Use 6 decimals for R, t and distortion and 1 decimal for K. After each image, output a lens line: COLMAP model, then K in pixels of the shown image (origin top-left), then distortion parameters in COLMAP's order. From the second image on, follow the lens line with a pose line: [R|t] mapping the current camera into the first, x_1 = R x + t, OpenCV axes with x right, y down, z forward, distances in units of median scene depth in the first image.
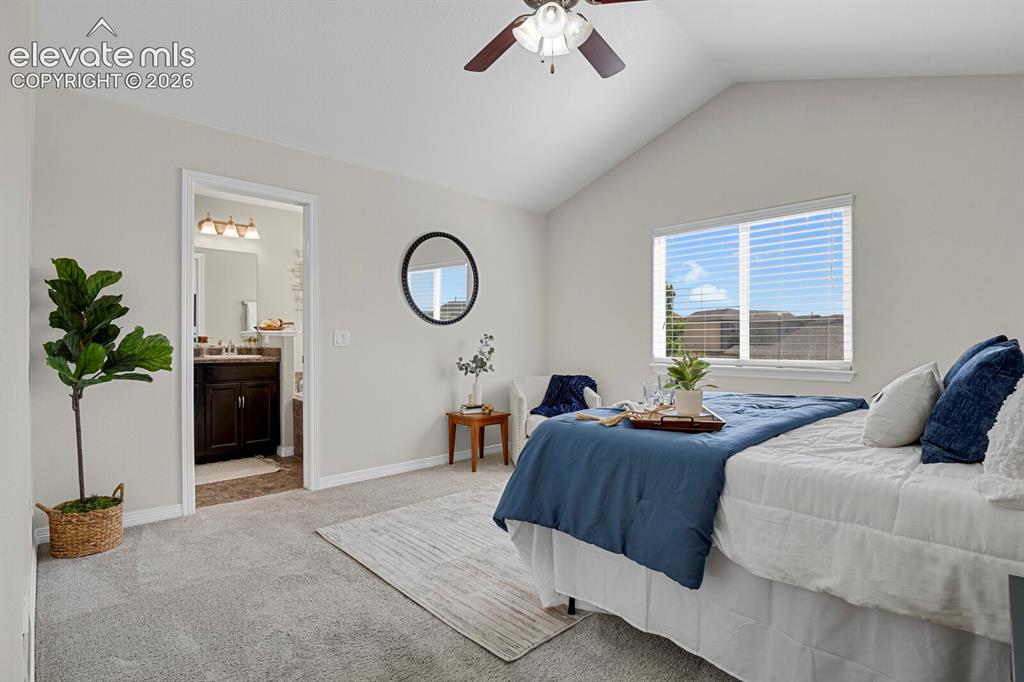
lens RADIAL K [[508.8, 0, 507.2], [0, 508.8, 342.1], [0, 0, 1]] dist [-0.013064, 0.000043]
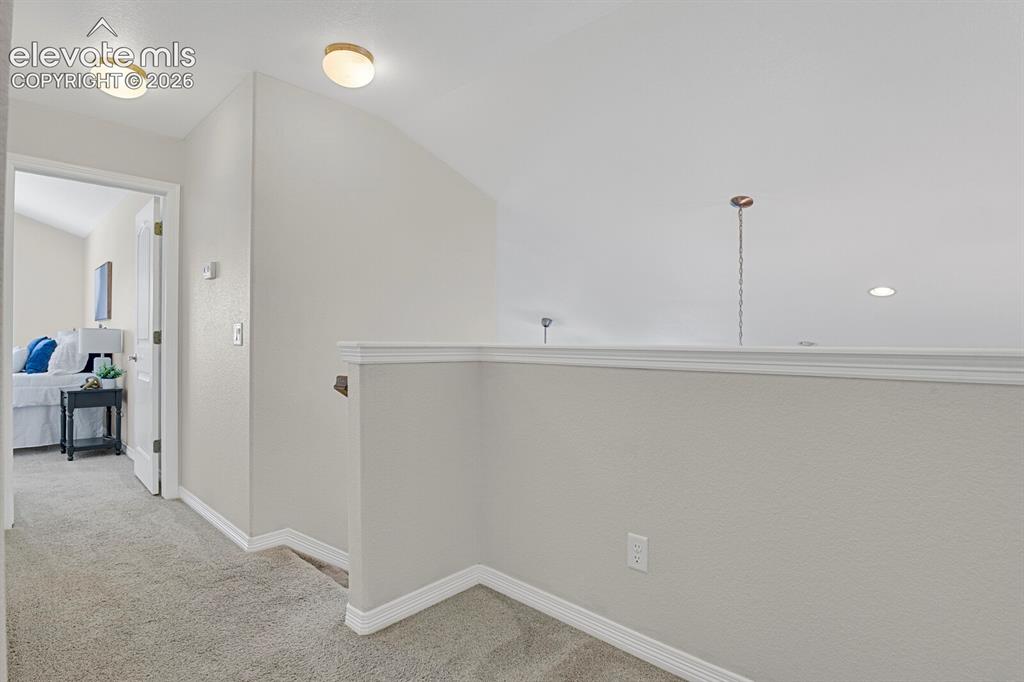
lens RADIAL K [[508.8, 0, 511.5], [0, 508.8, 342.9], [0, 0, 1]] dist [-0.013064, 0.000043]
pose [[-0.038214, 0.003348, 0.999264, -3.468827], [0.005543, 0.999980, -0.003138, 0.078823], [-0.999254, 0.005419, -0.038232, -2.737111]]
